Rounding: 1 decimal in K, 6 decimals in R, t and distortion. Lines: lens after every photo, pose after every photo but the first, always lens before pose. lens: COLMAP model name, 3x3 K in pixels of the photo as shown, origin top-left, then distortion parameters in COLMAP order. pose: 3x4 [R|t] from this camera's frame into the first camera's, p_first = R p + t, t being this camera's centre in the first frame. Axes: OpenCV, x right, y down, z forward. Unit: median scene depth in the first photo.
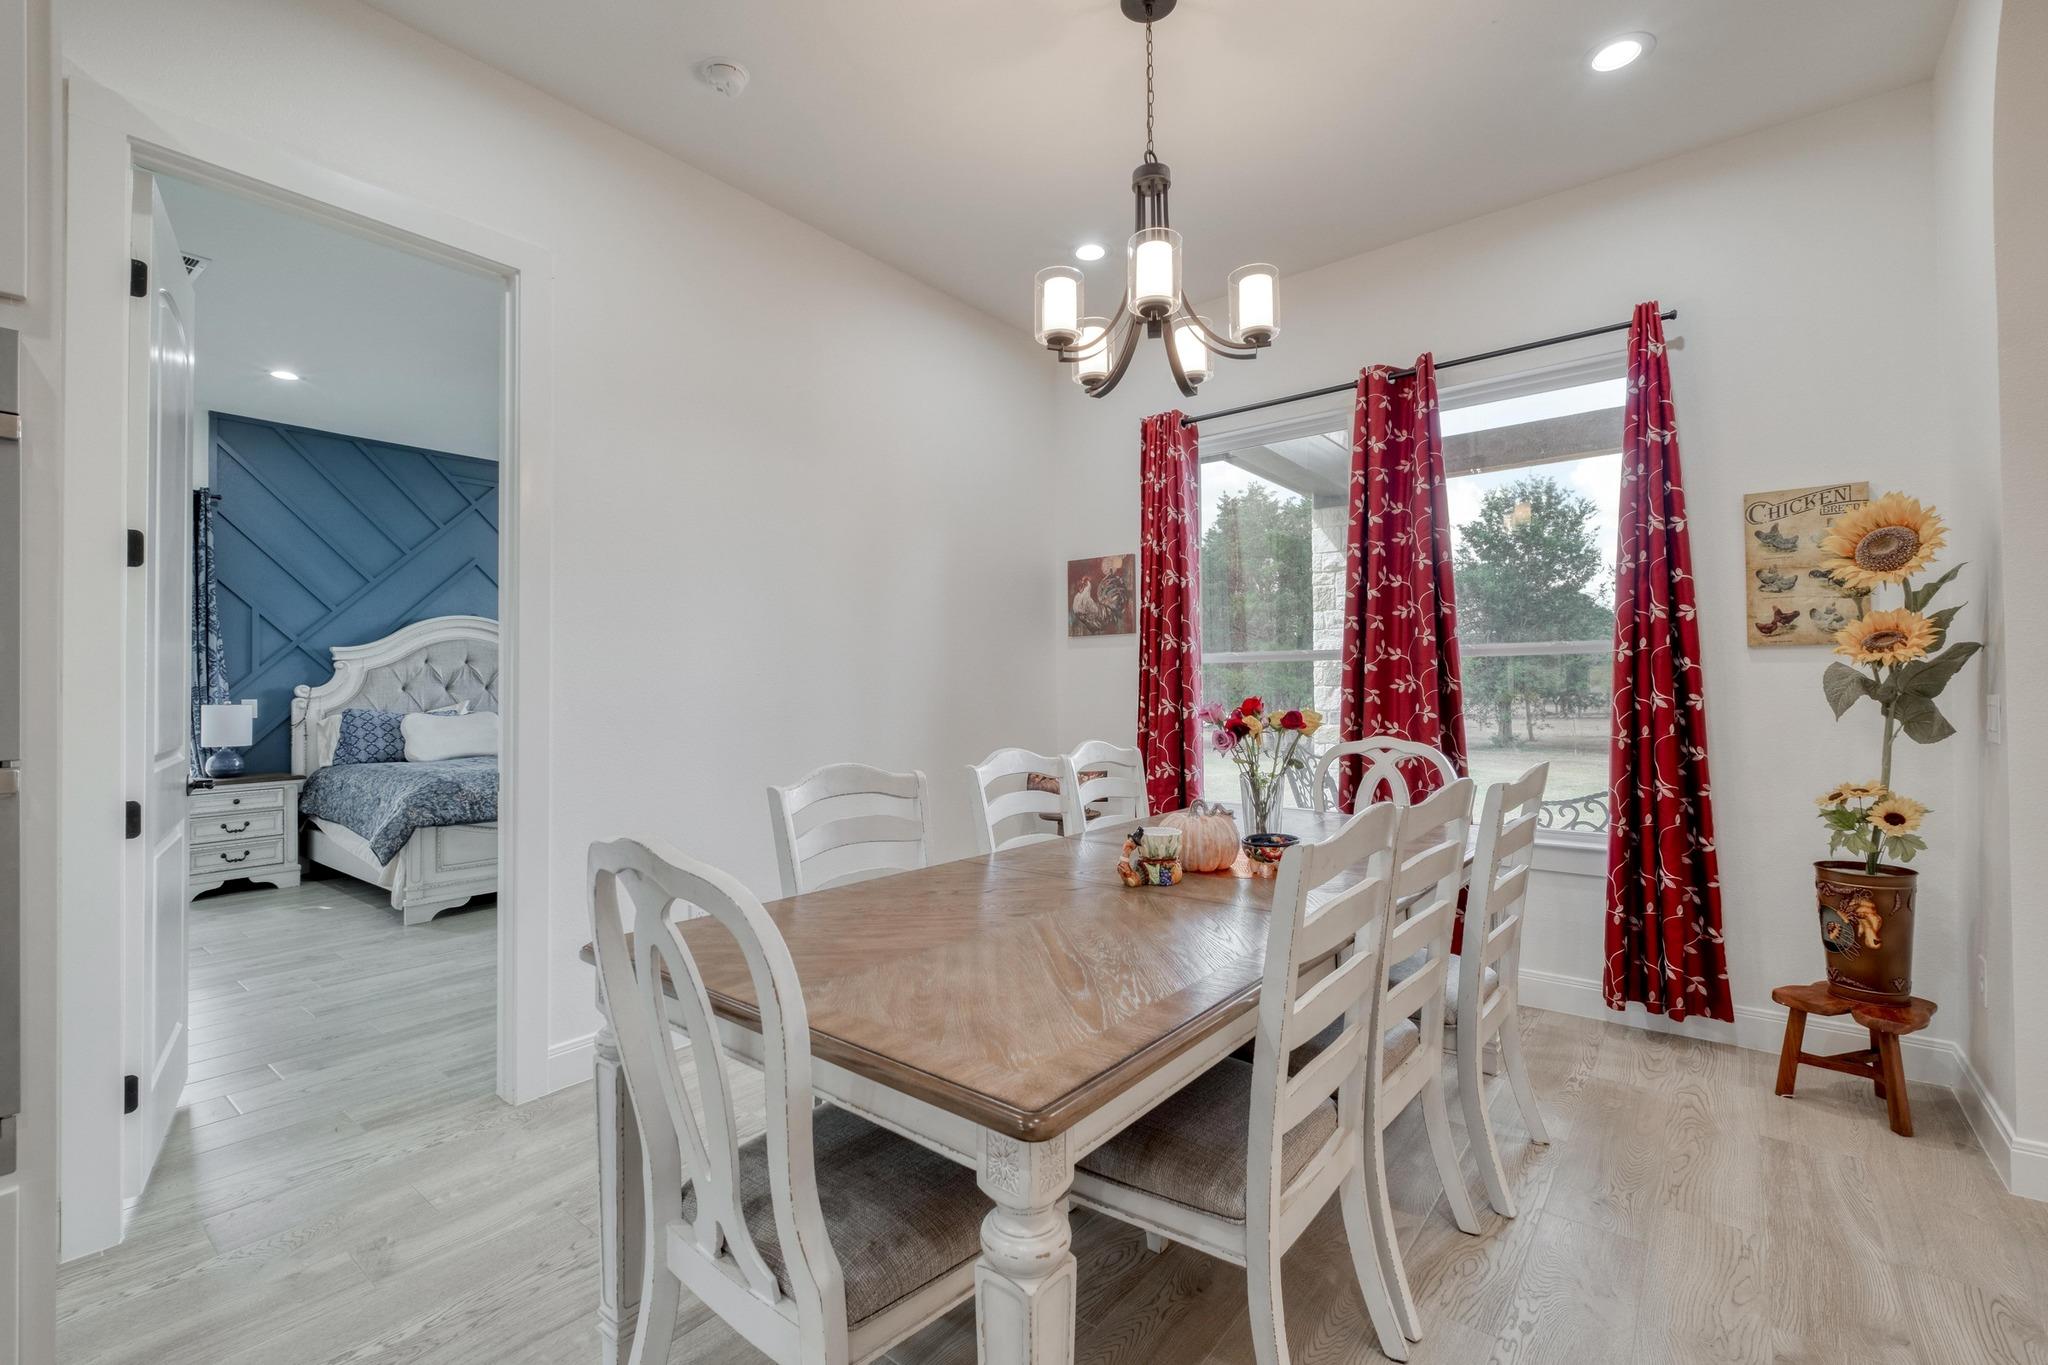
lens RADIAL K [[888.2, 0, 1024.0], [0, 888.2, 682.5], [0, 0, 1]] dist [0.001081, 0.000271]
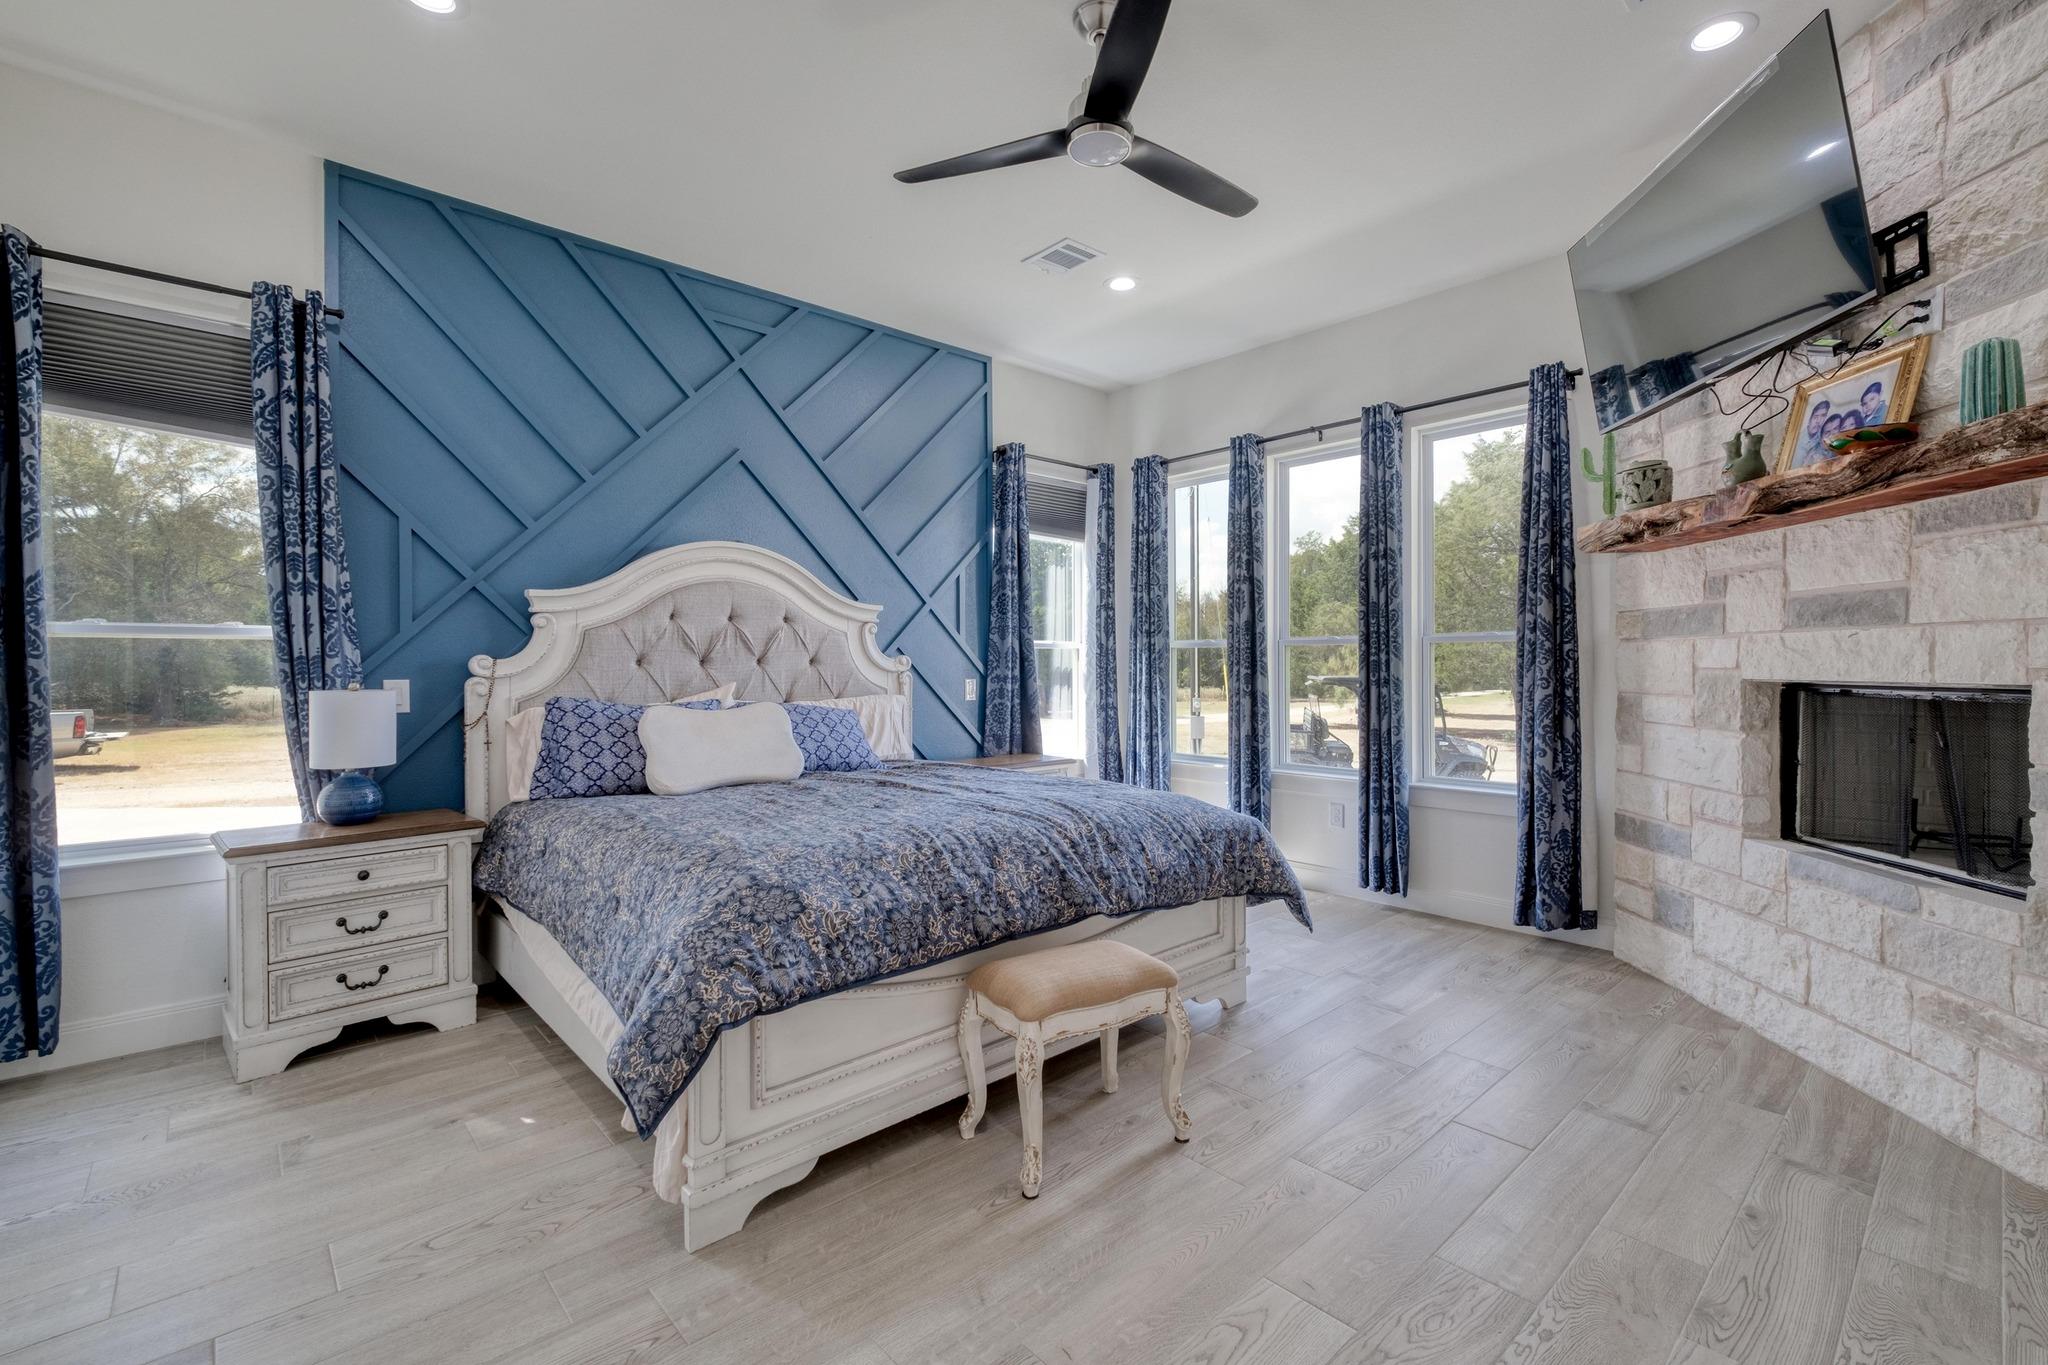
lens RADIAL K [[880.7, 0, 1011.1], [0, 880.7, 673.1], [0, 0, 1]] dist [0.016186, -0.000043]
pose [[0.985576, 0.006943, -0.169093, -0.402185], [-0.004136, 0.999848, 0.016949, 0.003597], [0.169184, -0.016006, 0.985454, 0.525117]]
